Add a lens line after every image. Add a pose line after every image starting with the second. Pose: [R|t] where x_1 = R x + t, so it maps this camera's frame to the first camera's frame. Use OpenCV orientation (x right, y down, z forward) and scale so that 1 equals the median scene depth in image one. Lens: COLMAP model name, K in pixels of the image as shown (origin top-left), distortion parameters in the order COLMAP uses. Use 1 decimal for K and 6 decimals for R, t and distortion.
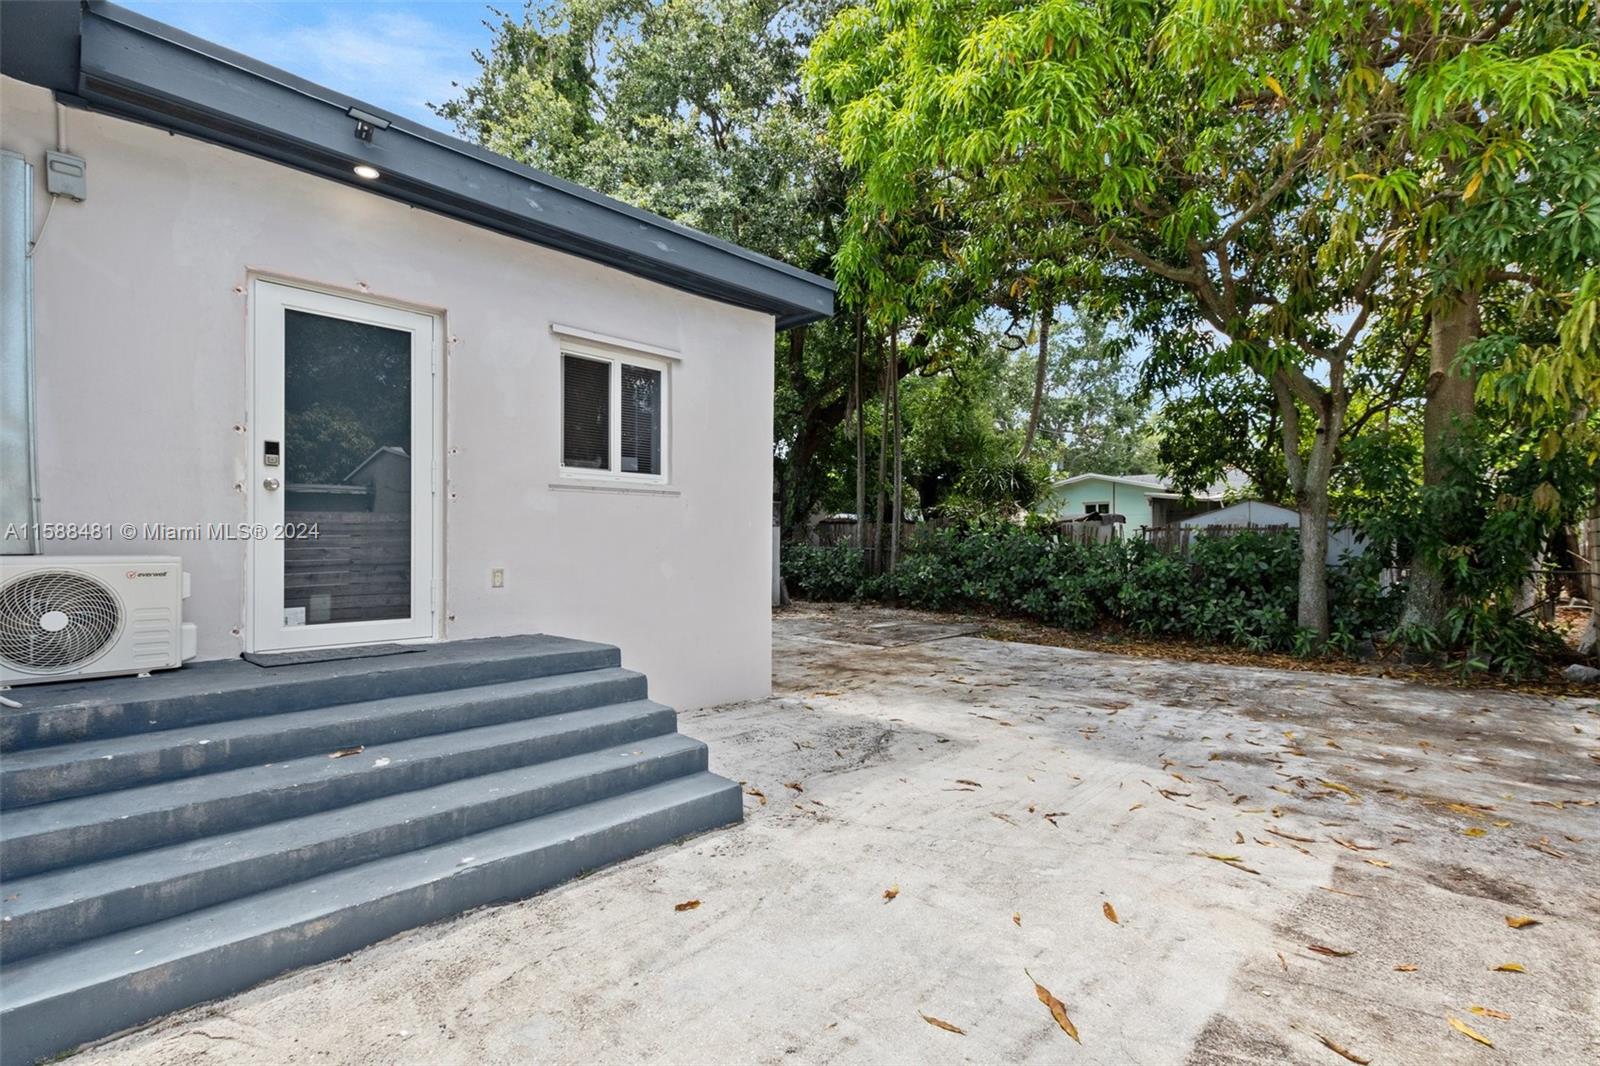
lens RADIAL K [[734.2, 0, 796.5], [0, 734.2, 542.0], [0, 0, 1]] dist [0.001398, 0.000175]
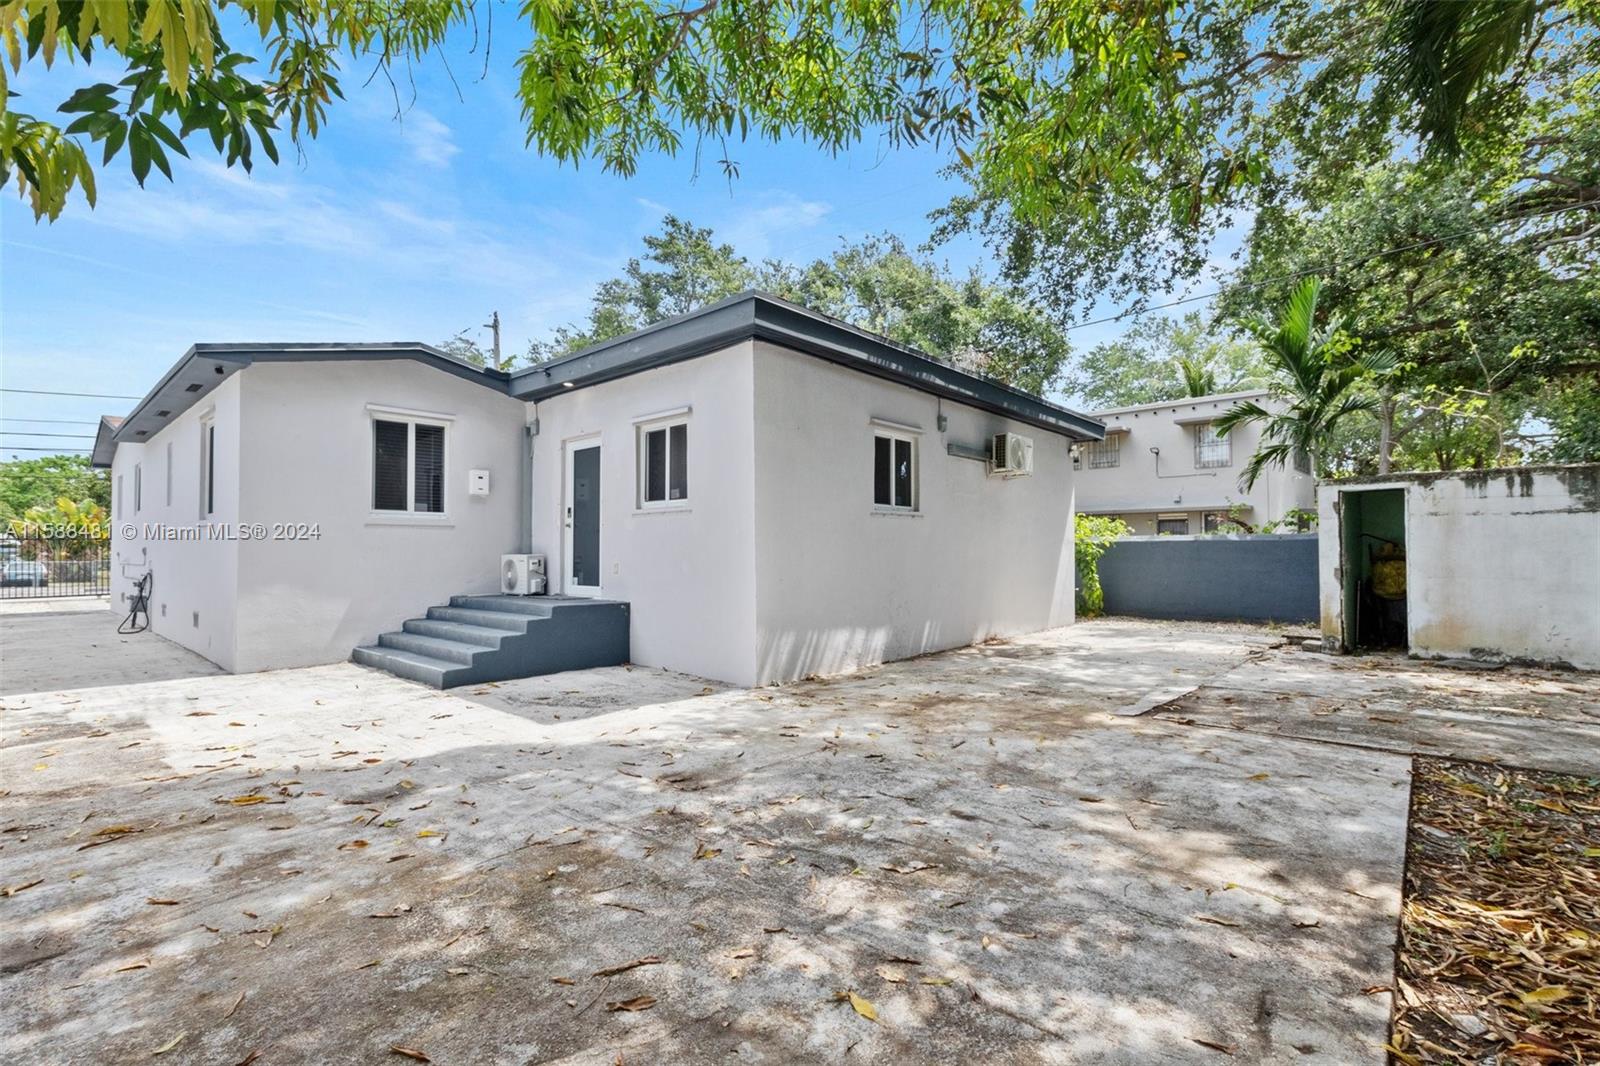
lens RADIAL K [[734.2, 0, 796.5], [0, 734.2, 542.0], [0, 0, 1]] dist [0.001398, 0.000175]
pose [[0.031484, -0.021702, -0.999269, 1.582541], [0.000256, 0.999764, -0.021705, 0.025696], [0.999504, 0.000428, 0.031482, 1.551038]]
